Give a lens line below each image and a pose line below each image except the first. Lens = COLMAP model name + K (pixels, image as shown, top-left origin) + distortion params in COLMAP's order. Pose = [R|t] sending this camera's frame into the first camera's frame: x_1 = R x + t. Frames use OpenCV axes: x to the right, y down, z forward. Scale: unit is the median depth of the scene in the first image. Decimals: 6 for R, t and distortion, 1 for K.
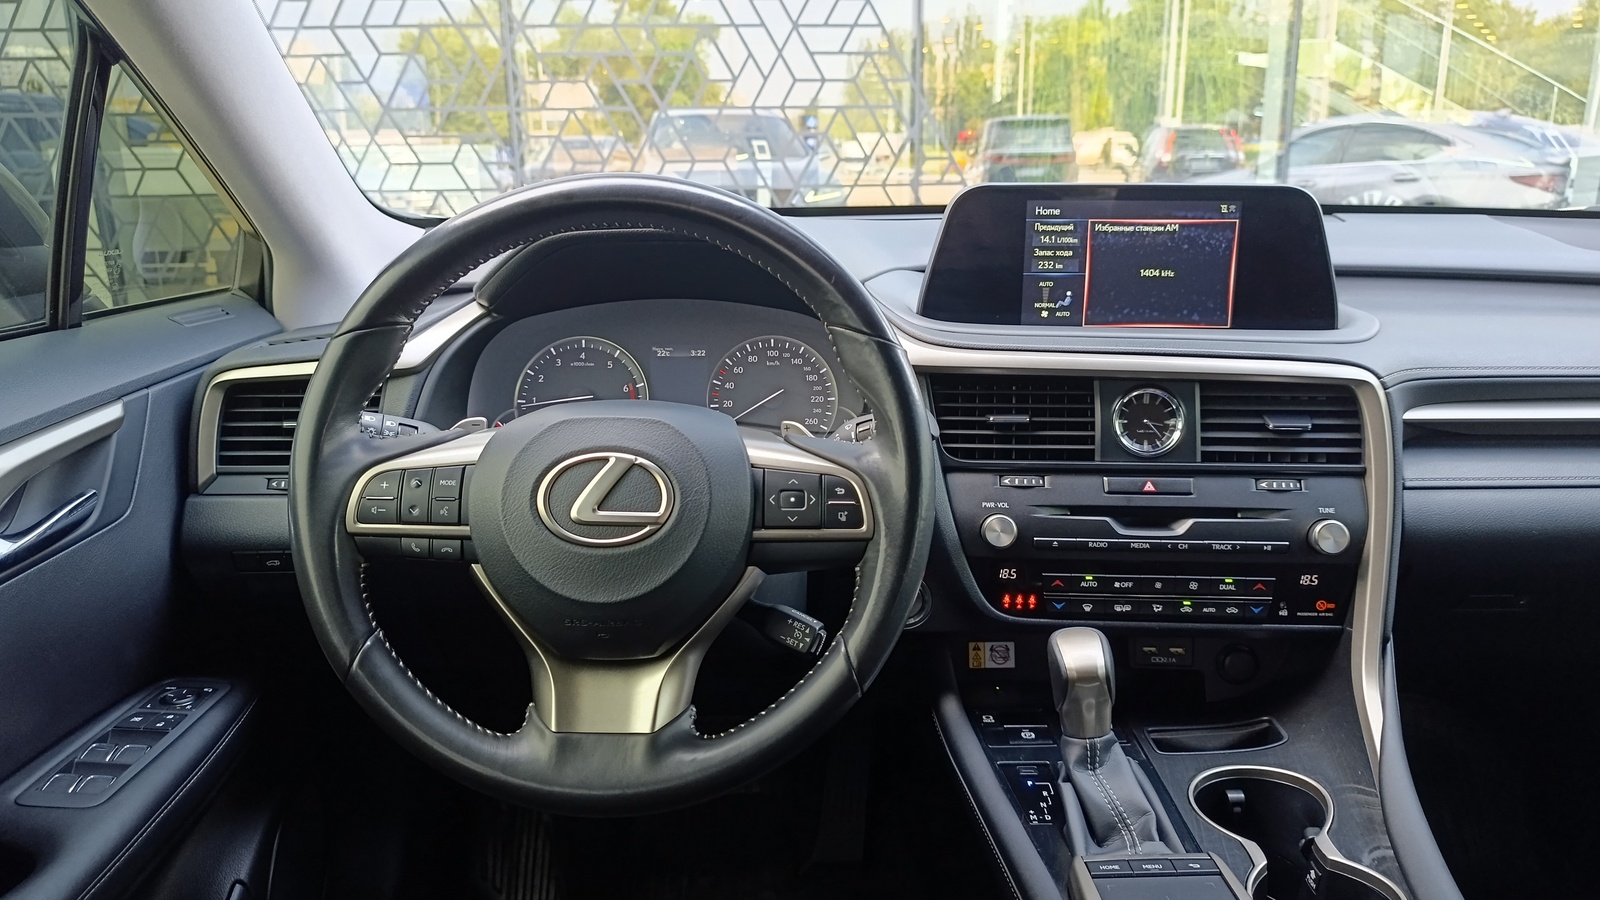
lens RADIAL K [[1079.1, 0, 800.4], [0, 1079.1, 449.9], [0, 0, 1]] dist [0.028776, -0.026463]
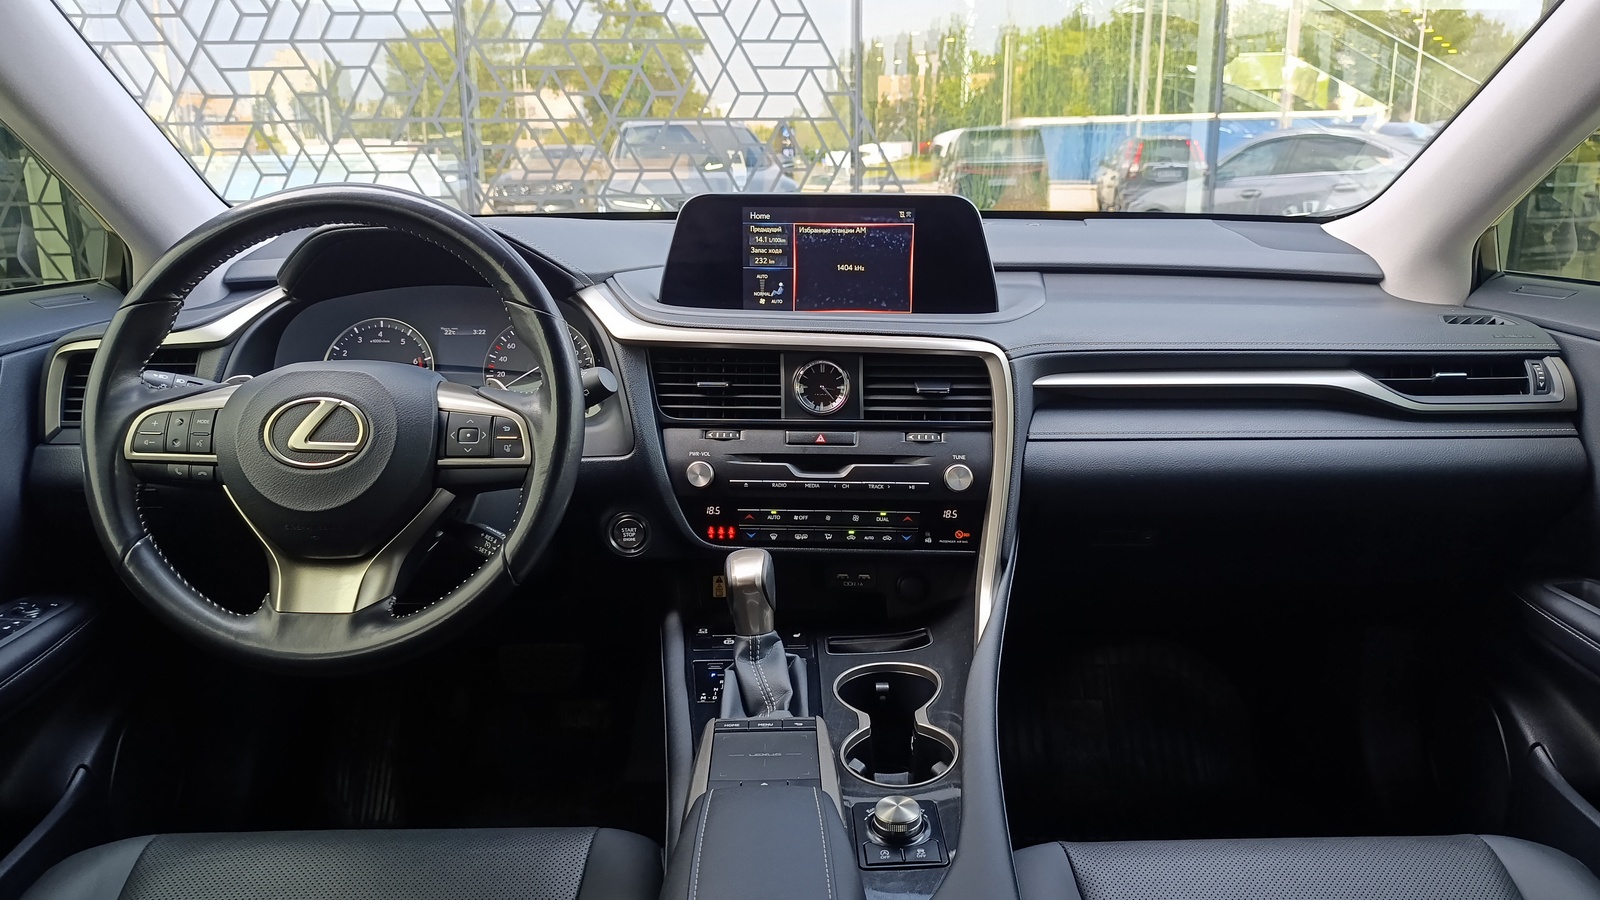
lens RADIAL K [[1079.1, 0, 802.7], [0, 1079.1, 449.0], [0, 0, 1]] dist [0.028776, -0.026463]
pose [[0.999989, 0.001400, 0.004528, 0.293352], [-0.001362, 0.999966, -0.008175, 0.055298], [-0.004539, 0.008168, 0.999956, -0.229218]]
